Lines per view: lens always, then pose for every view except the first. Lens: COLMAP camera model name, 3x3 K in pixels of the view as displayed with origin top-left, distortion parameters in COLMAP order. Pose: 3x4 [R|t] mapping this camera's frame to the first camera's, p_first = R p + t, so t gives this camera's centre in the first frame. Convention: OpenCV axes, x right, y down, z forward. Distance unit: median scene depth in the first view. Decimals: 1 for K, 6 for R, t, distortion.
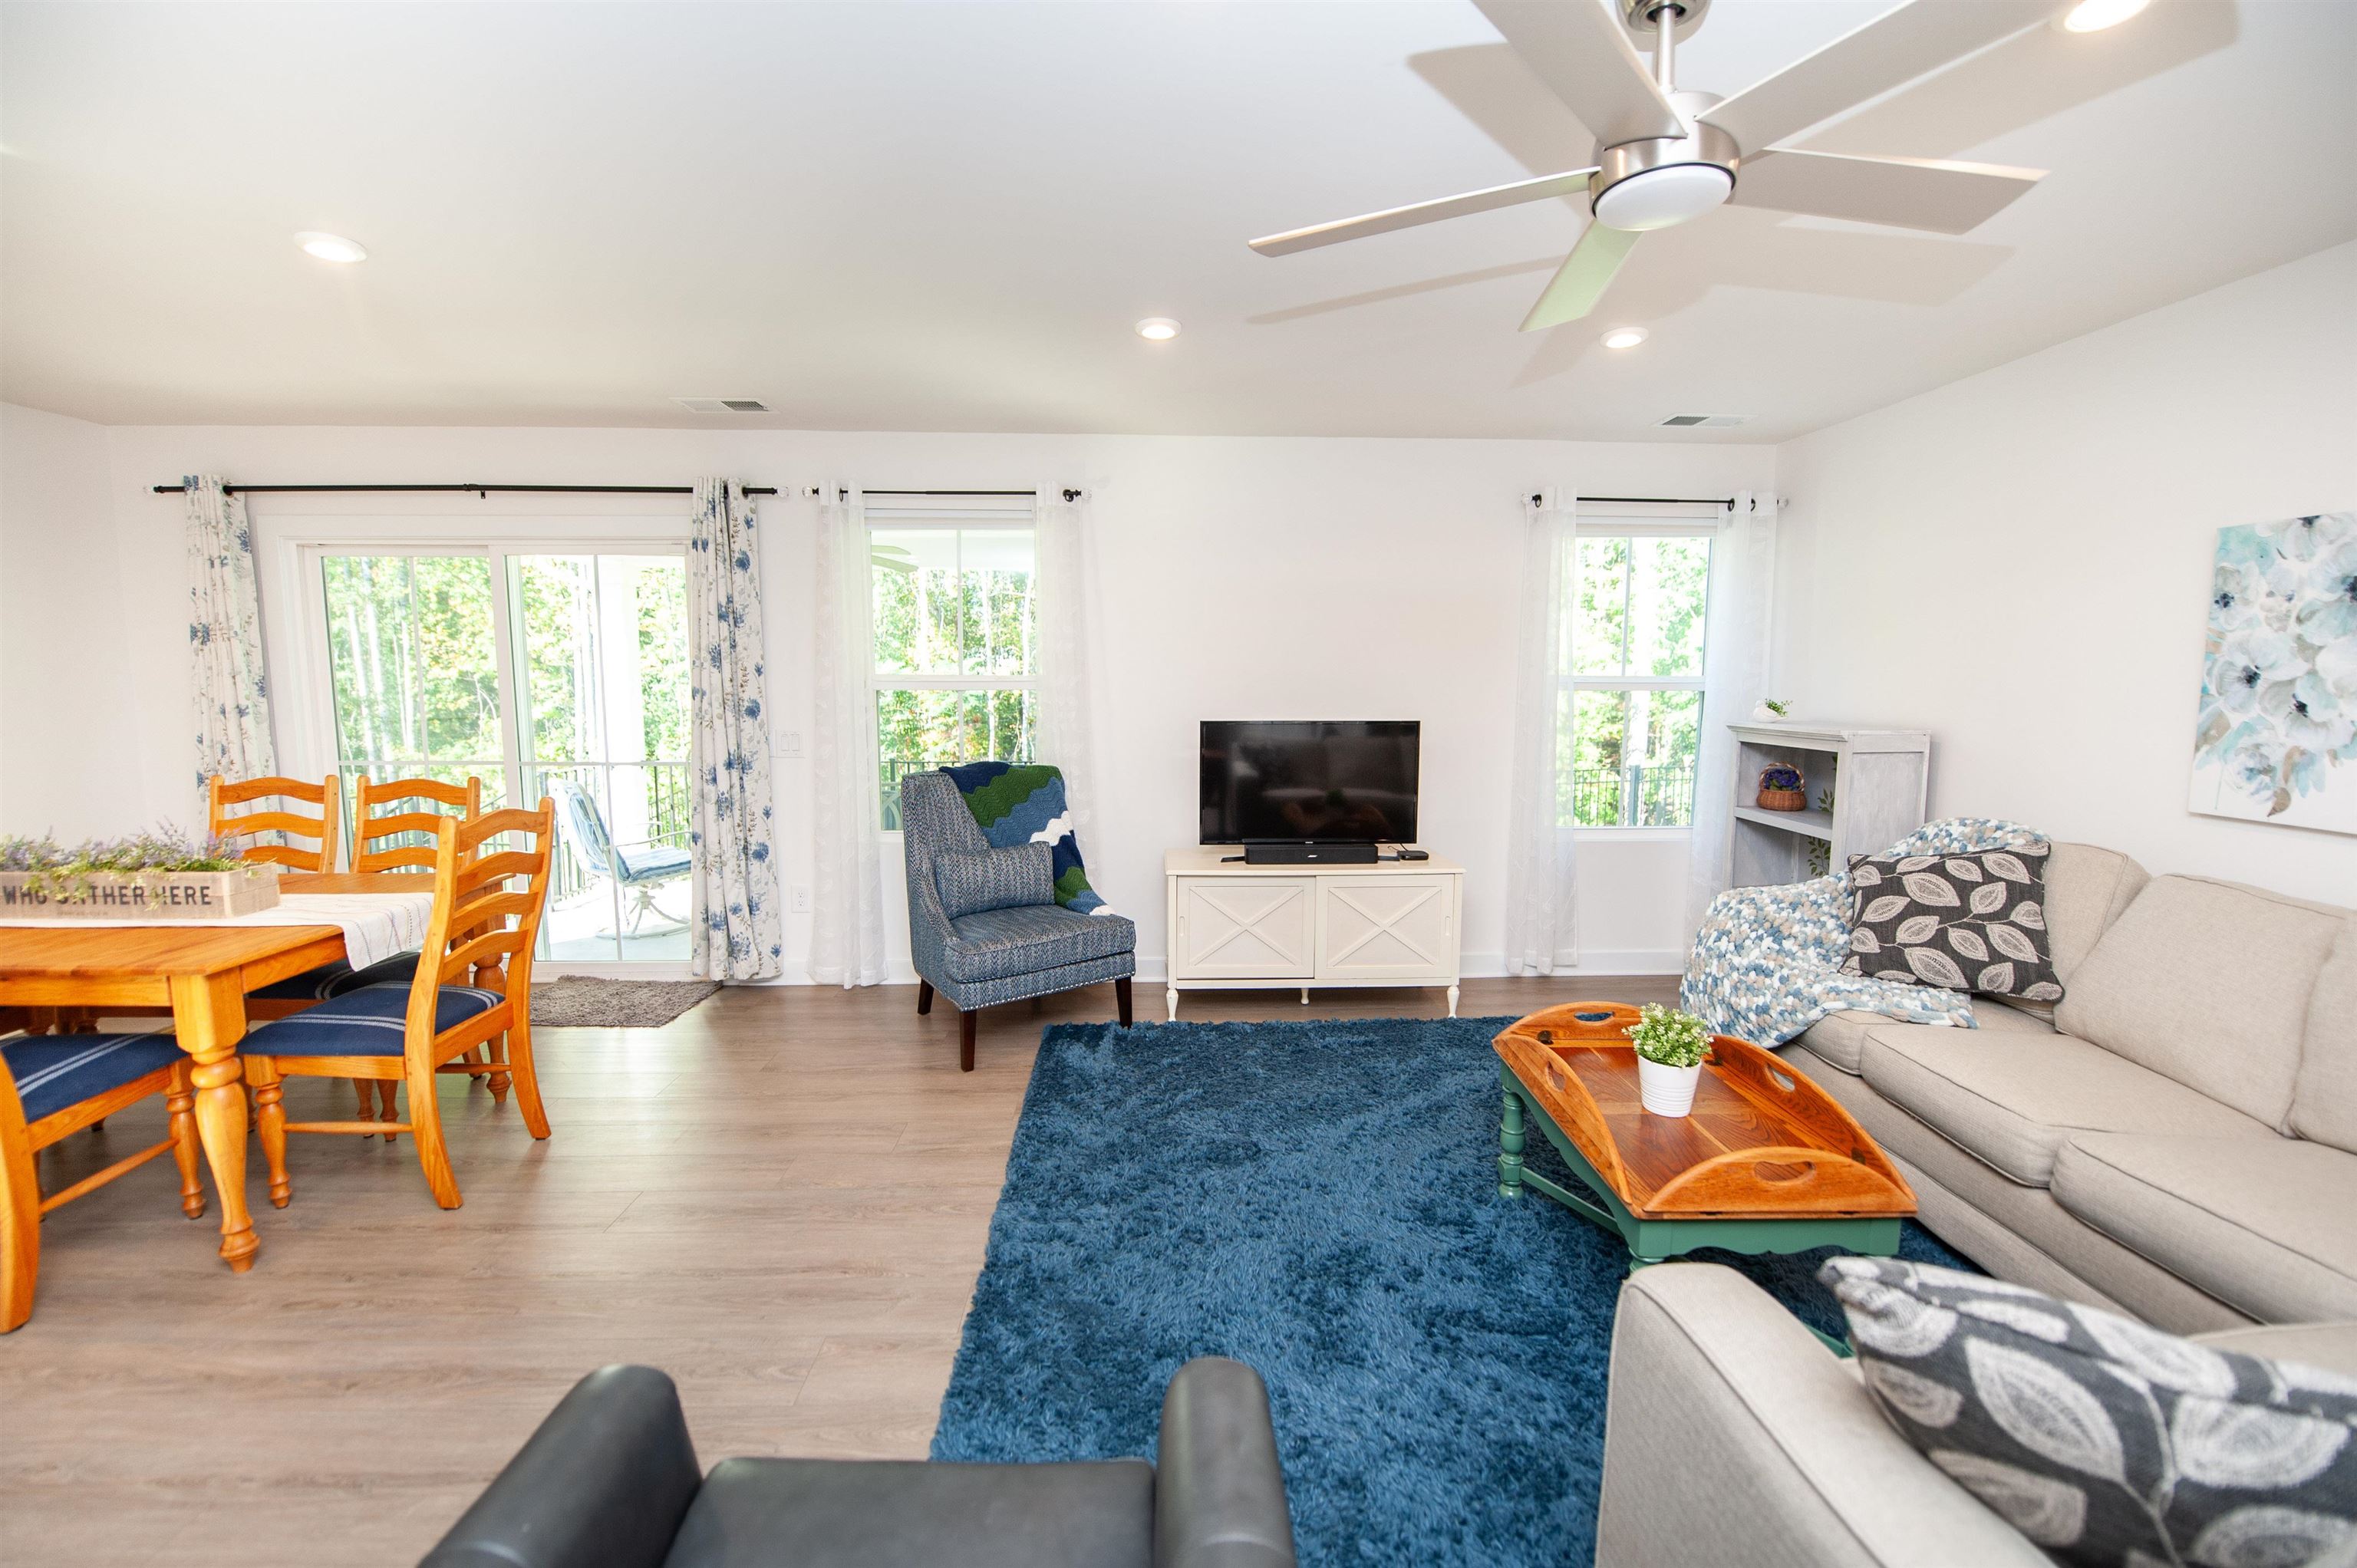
lens RADIAL K [[972.2, 0, 1185.5], [0, 972.2, 786.6], [0, 0, 1]] dist [-0.019378, -0.000821]
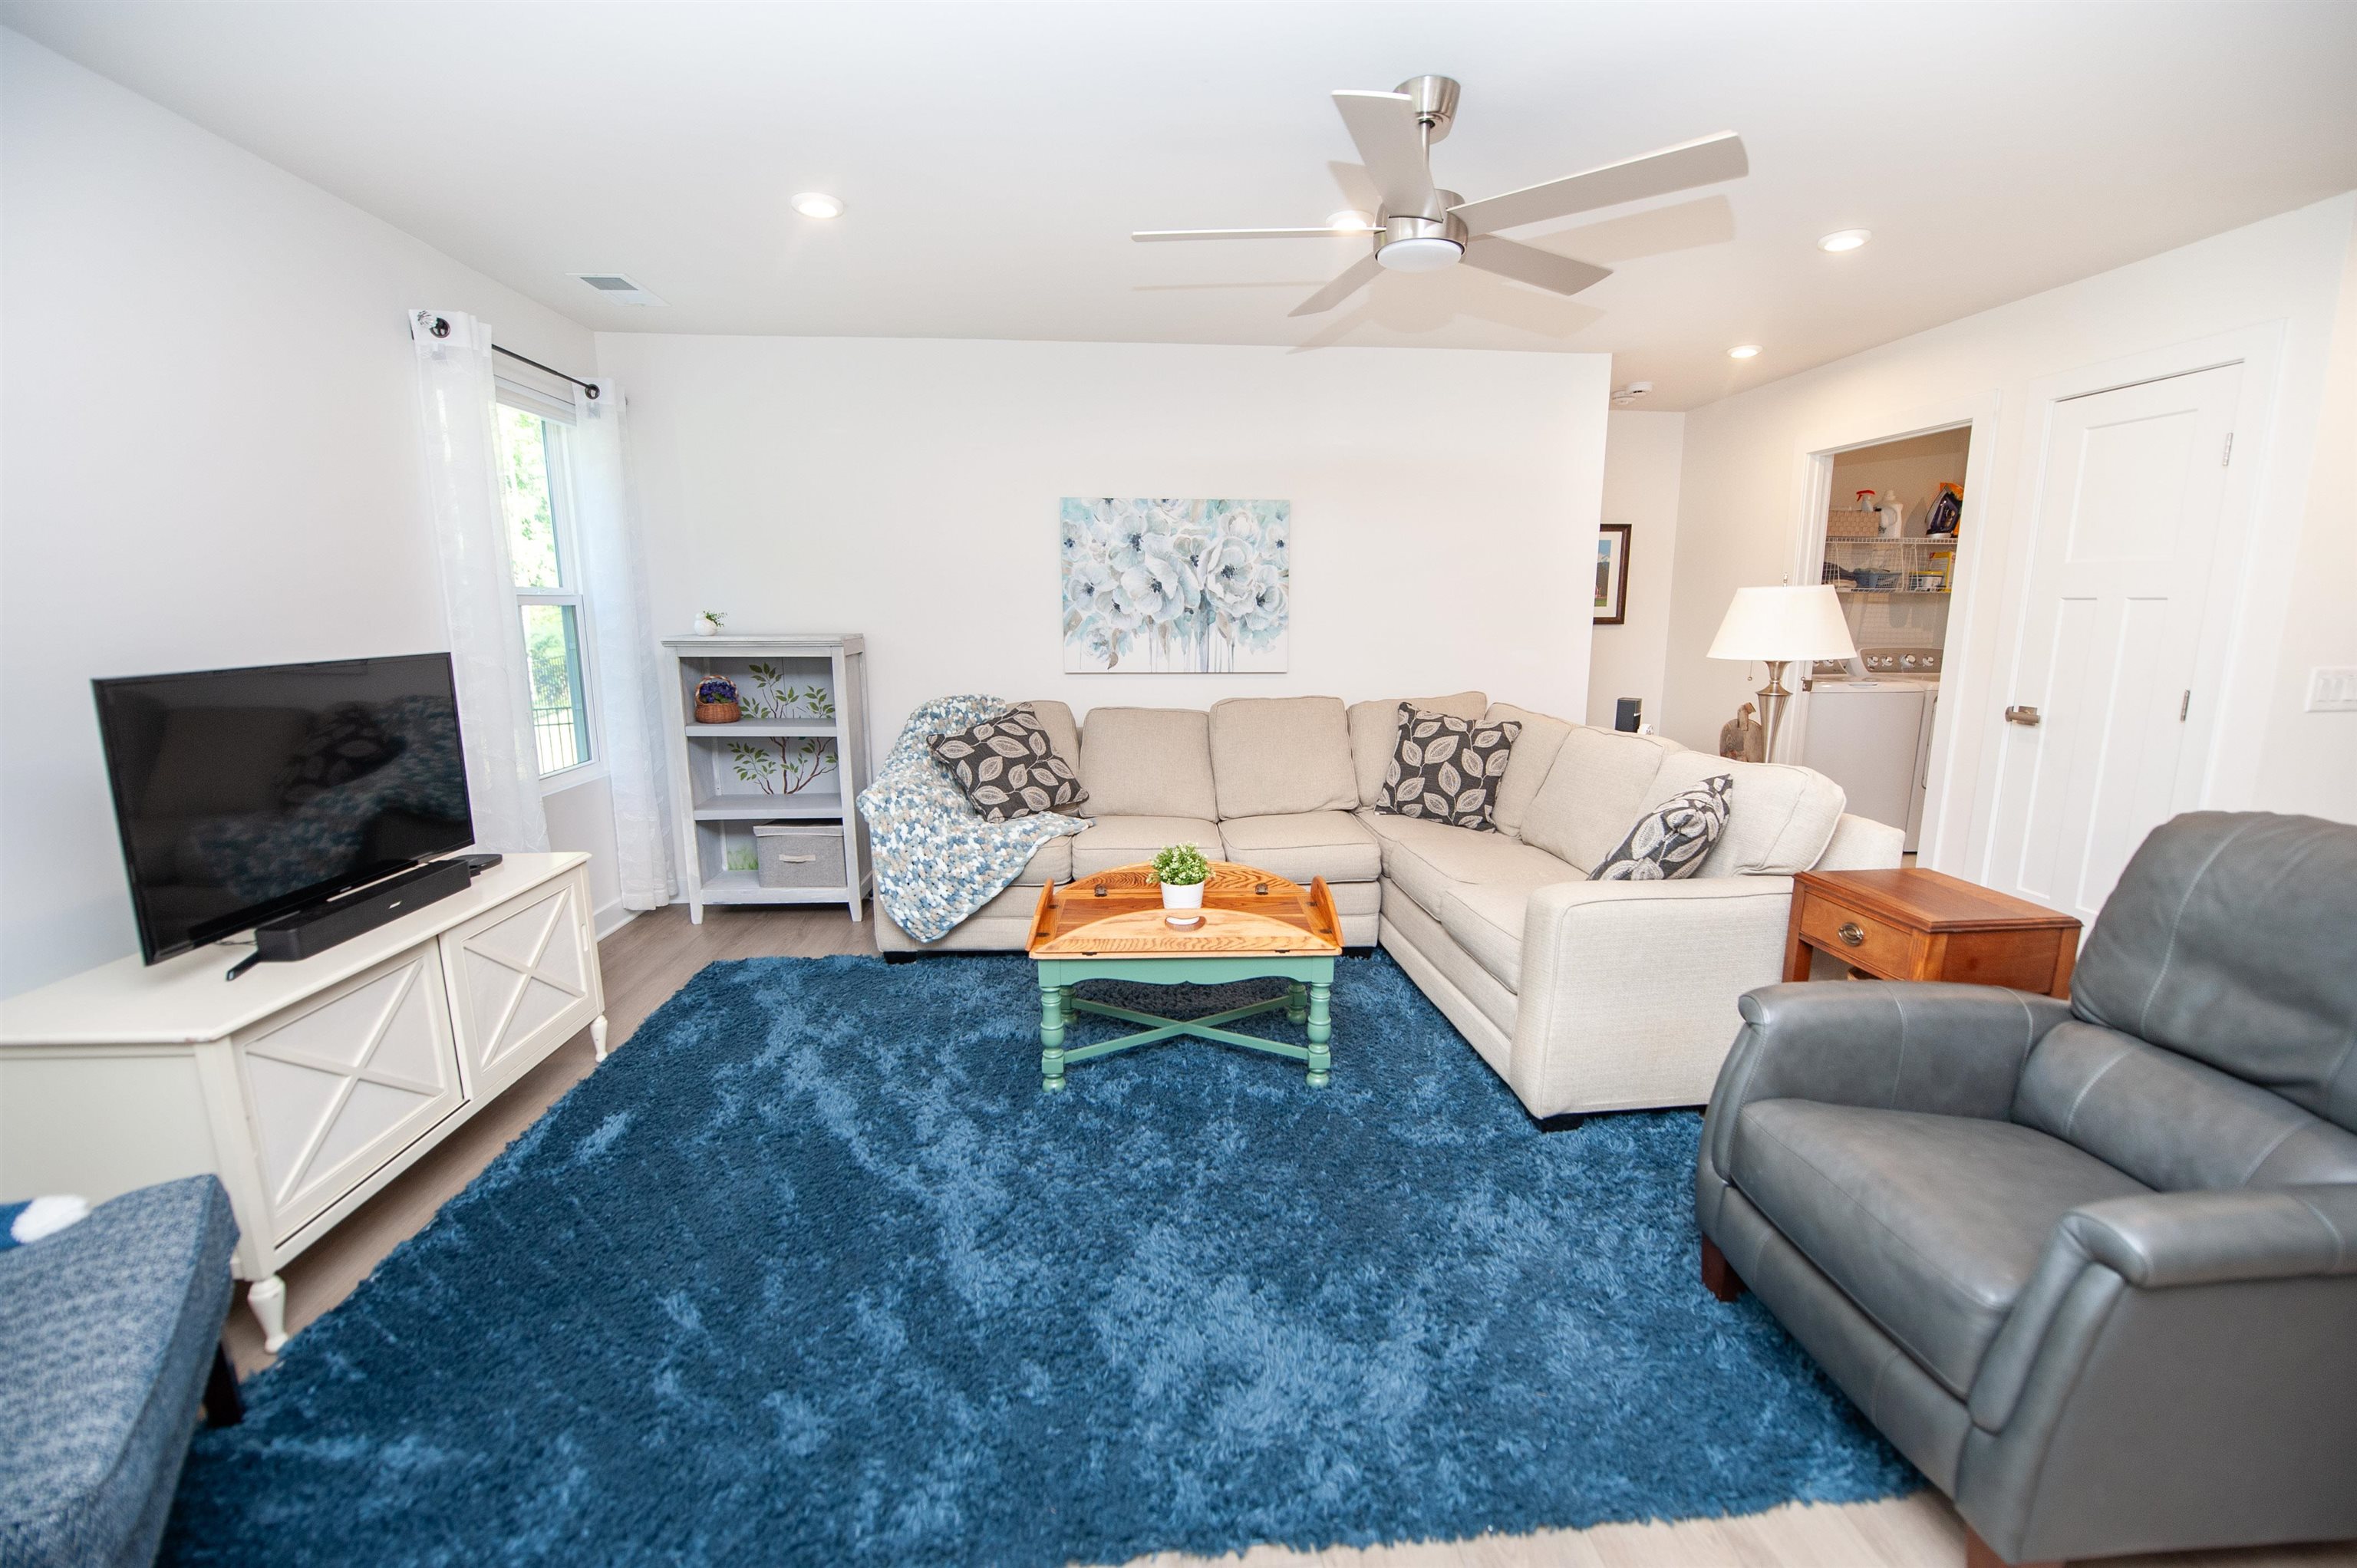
lens RADIAL K [[972.2, 0, 1185.5], [0, 972.2, 786.6], [0, 0, 1]] dist [-0.019378, -0.000821]
pose [[-0.040144, -0.185604, 0.981804, -0.645184], [0.108710, 0.975952, 0.188942, -0.076486], [-0.993263, 0.114317, -0.019002, 0.854216]]
